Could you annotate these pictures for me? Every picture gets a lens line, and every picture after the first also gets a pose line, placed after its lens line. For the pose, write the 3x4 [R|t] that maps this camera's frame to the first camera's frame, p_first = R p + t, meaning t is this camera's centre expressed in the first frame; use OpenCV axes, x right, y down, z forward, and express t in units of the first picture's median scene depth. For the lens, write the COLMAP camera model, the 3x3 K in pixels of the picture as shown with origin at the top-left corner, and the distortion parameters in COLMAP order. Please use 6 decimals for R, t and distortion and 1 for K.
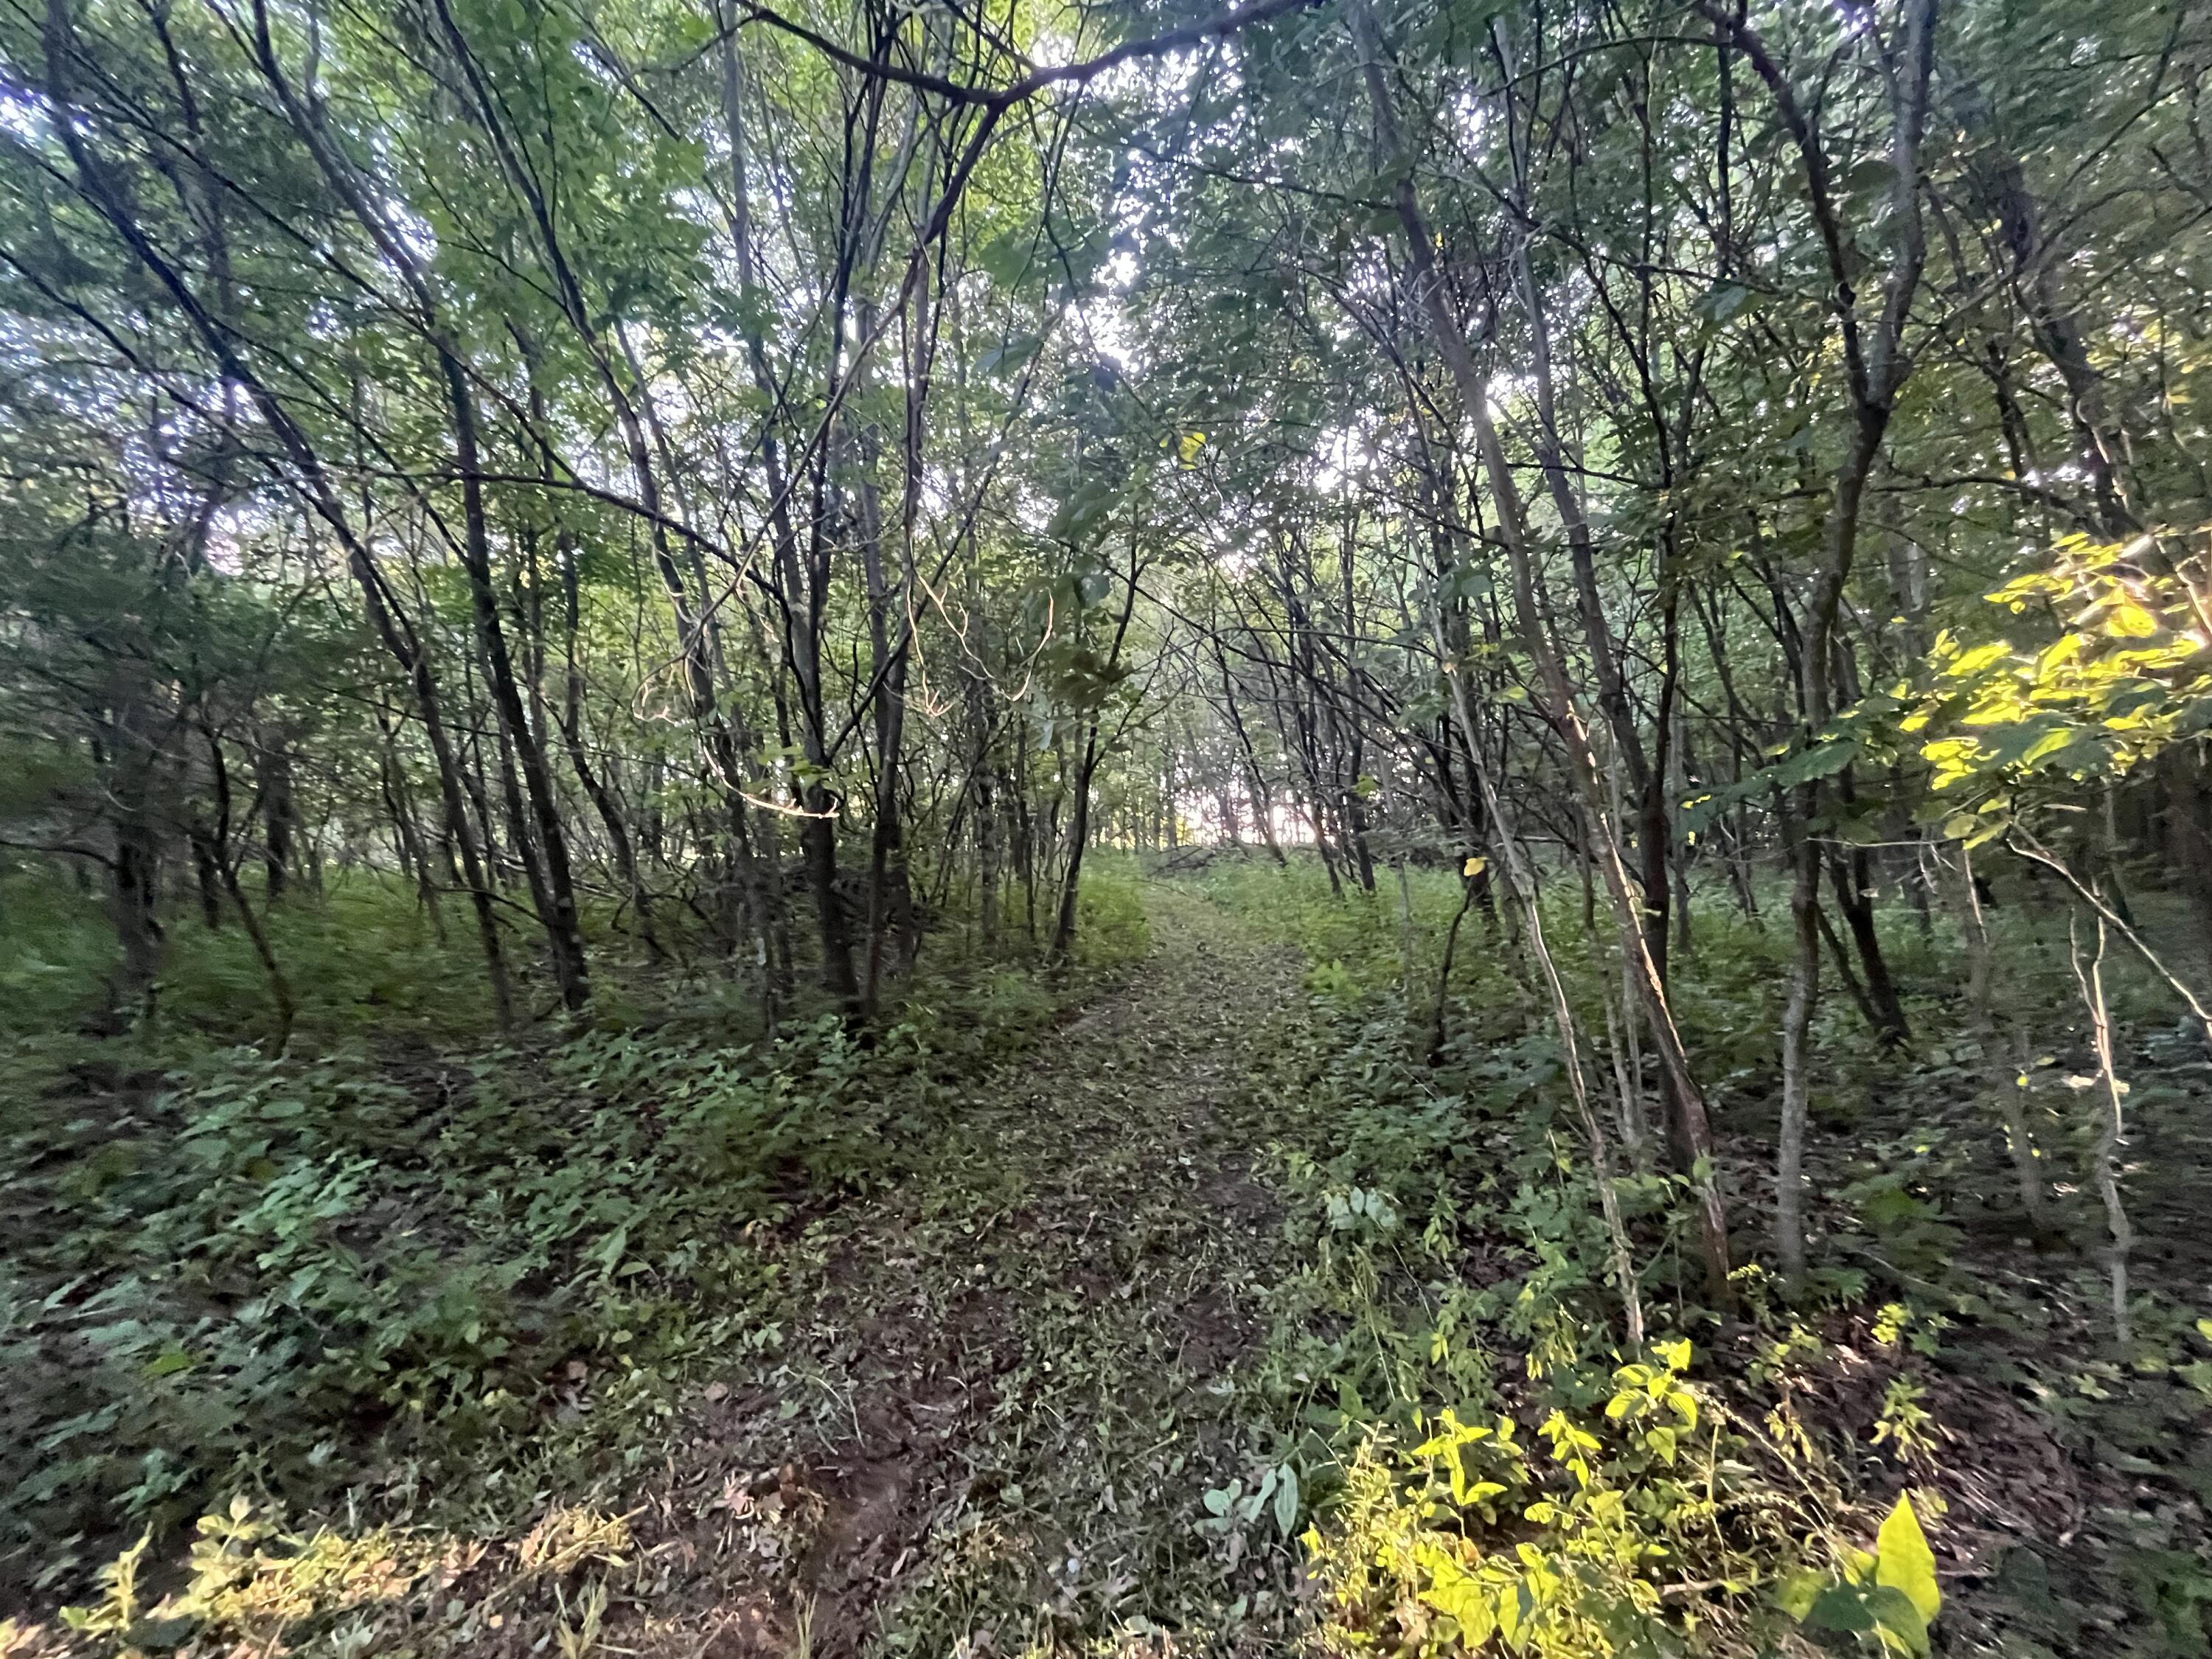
lens RADIAL K [[896.5, 0, 1106.0], [0, 896.5, 829.5], [0, 0, 1]] dist [-0.000643, -0.000340]
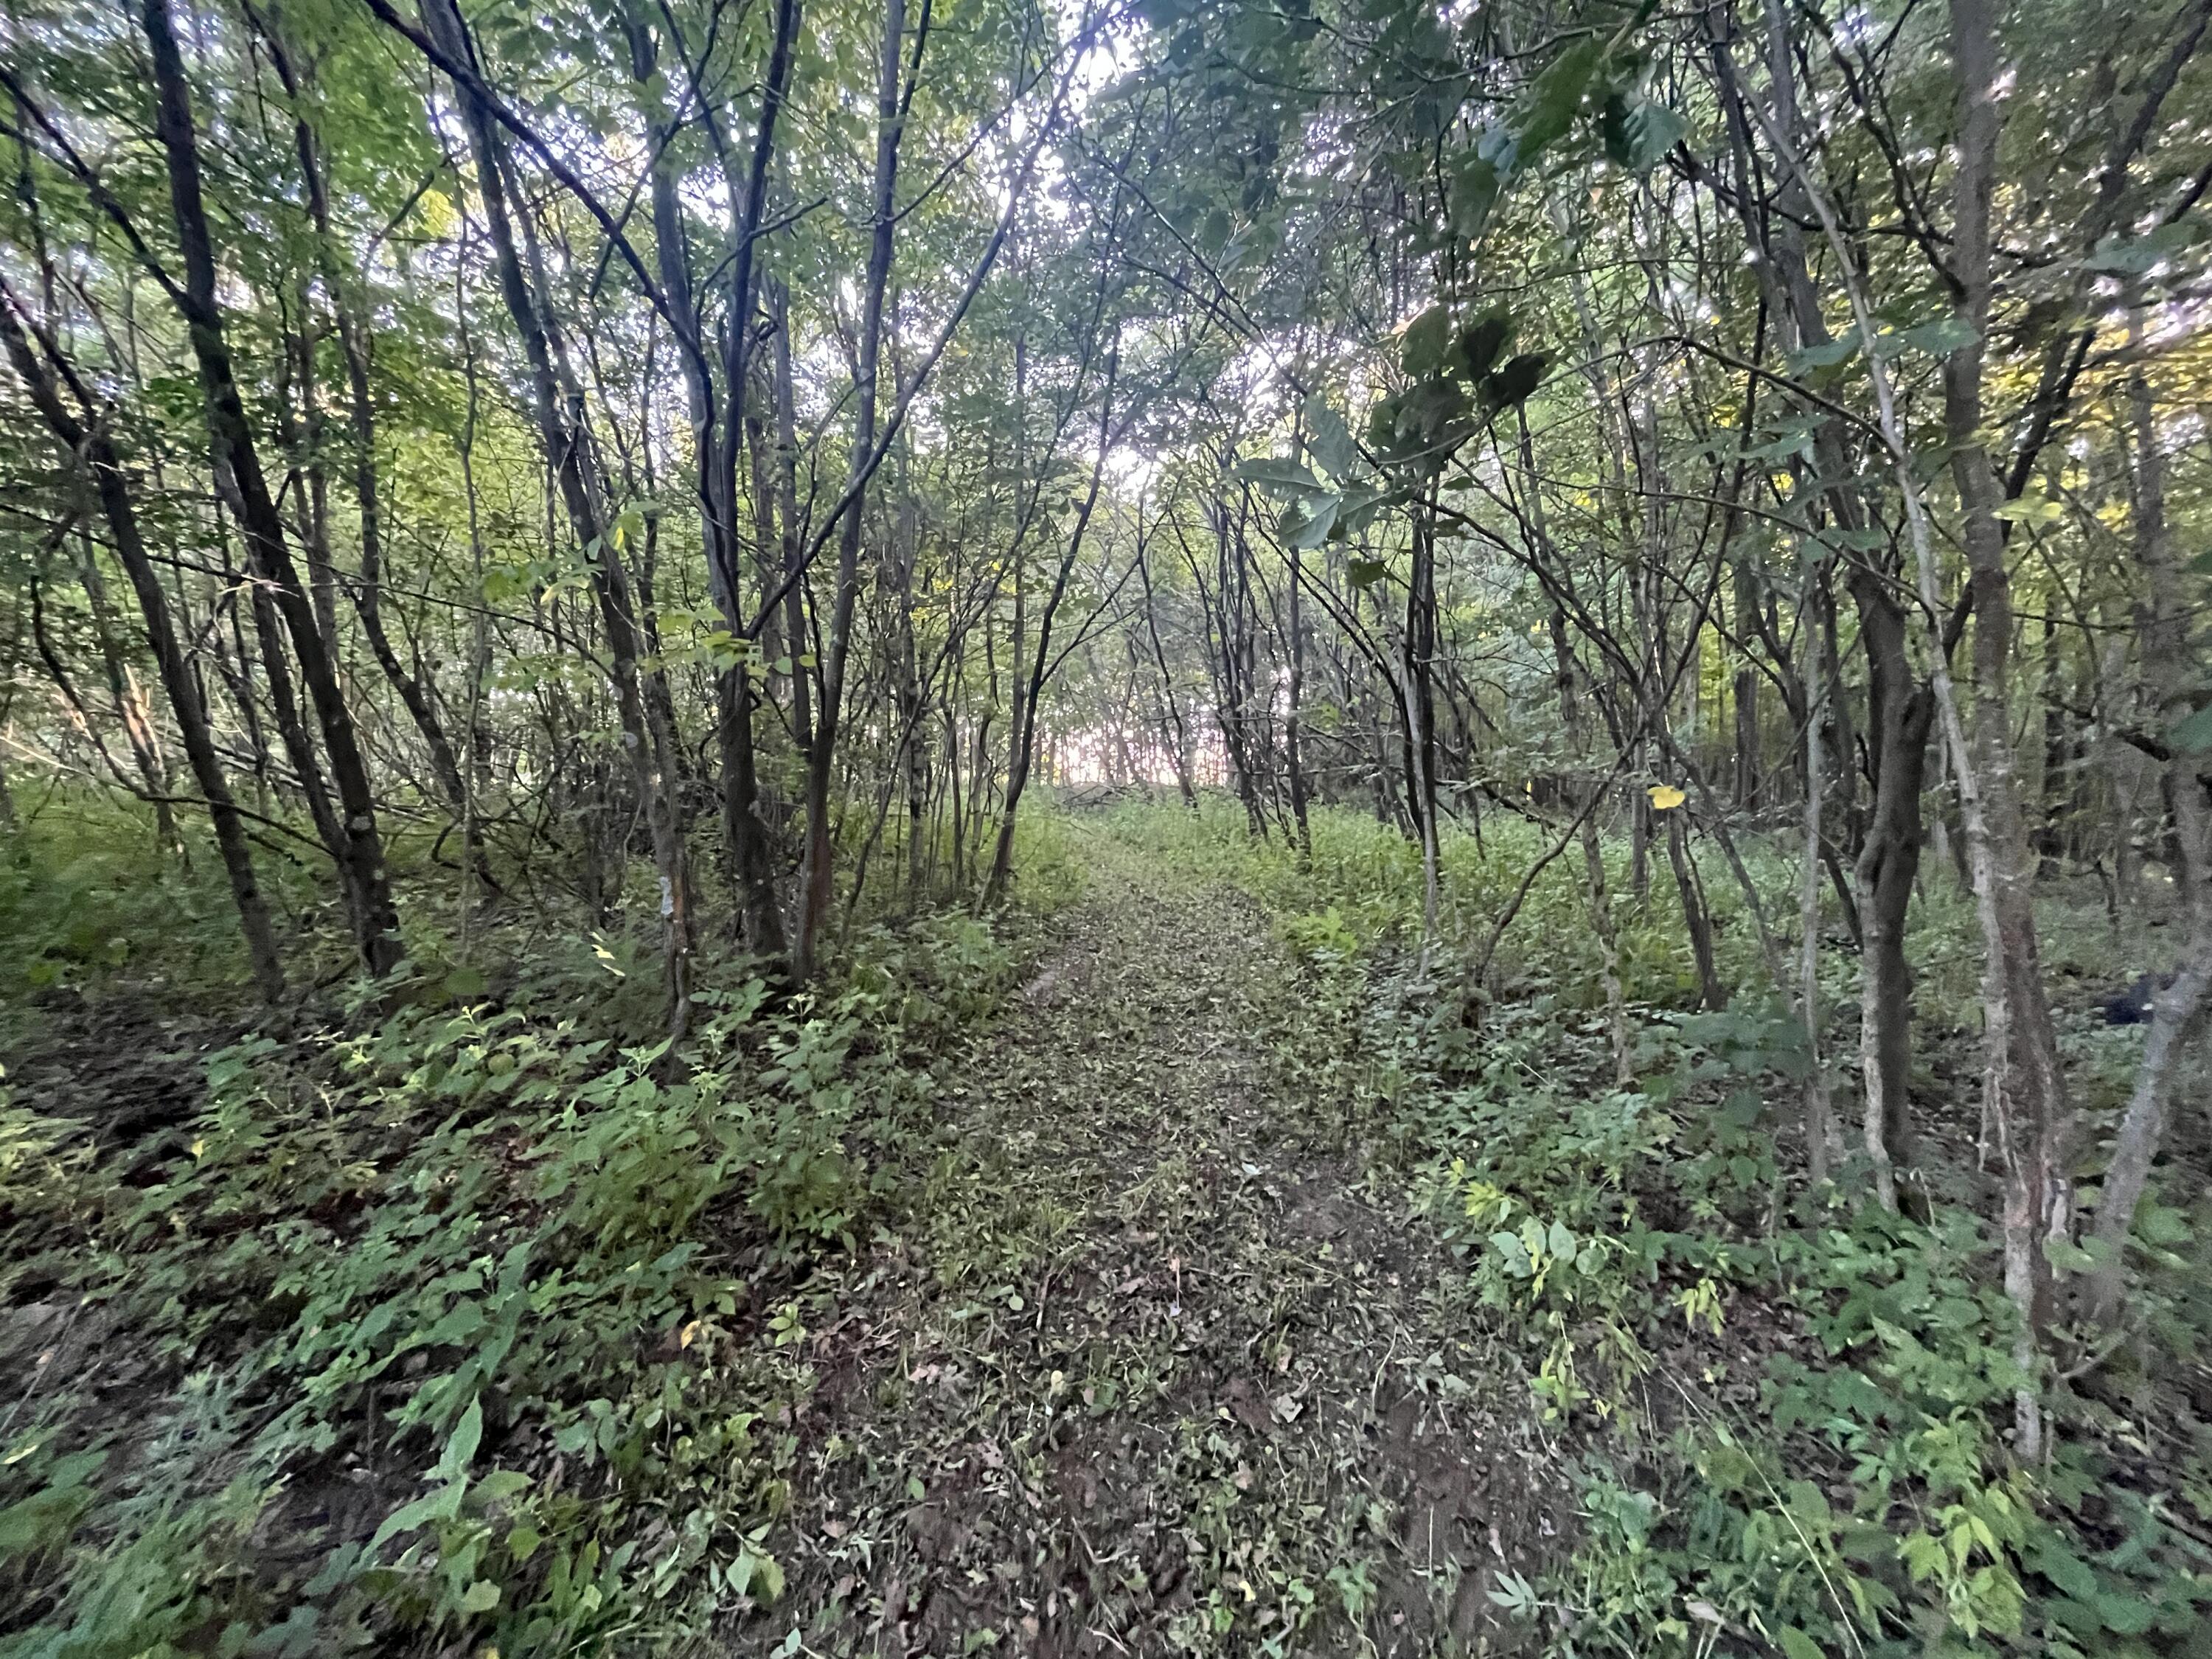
lens RADIAL K [[896.5, 0, 1106.0], [0, 896.5, 829.5], [0, 0, 1]] dist [-0.000643, -0.000340]
pose [[0.989201, 0.018362, 0.145411, -0.128809], [-0.028164, 0.997446, 0.065638, 0.023479], [-0.143834, -0.069025, 0.987192, 0.224934]]
